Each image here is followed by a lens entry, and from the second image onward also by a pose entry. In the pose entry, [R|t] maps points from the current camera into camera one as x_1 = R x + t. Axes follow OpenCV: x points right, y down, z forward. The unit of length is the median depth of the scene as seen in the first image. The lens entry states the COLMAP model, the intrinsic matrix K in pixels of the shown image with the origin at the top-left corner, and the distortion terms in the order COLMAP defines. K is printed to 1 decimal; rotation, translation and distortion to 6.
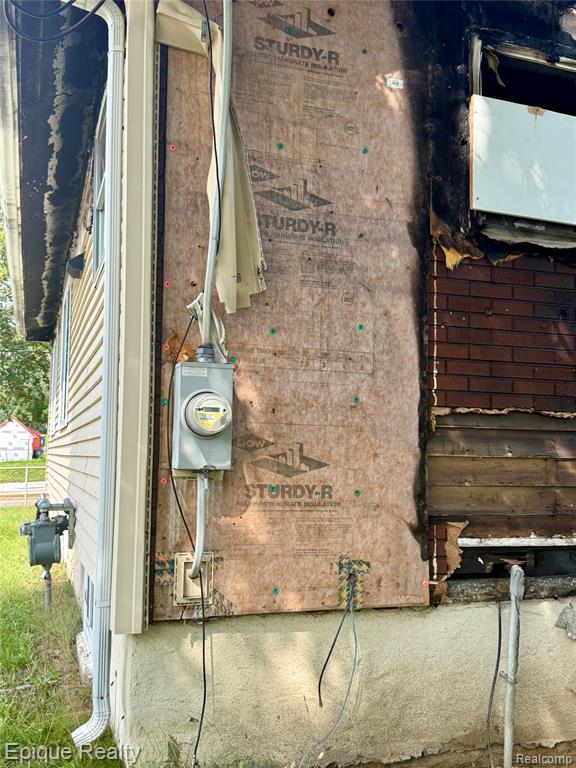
lens RADIAL K [[808.8, 0, 288.7], [0, 808.8, 382.7], [0, 0, 1]] dist [0.049606, 0.000000]
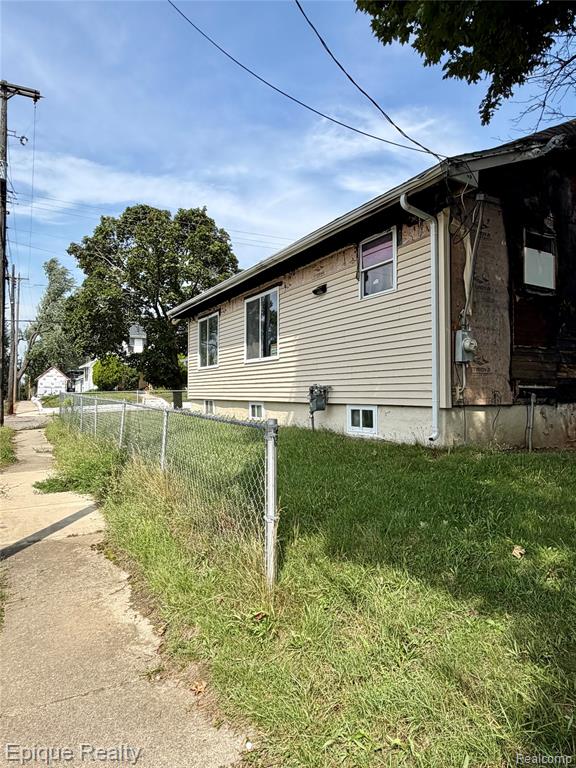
lens RADIAL K [[507.3, 0, 287.4], [0, 507.3, 385.2], [0, 0, 1]] dist [0.000504, 0.000281]
pose [[0.985928, -0.004002, 0.167120, -1.044069], [-0.008221, 0.997343, 0.072383, 0.050165], [-0.166966, -0.072739, 0.983276, -0.848032]]
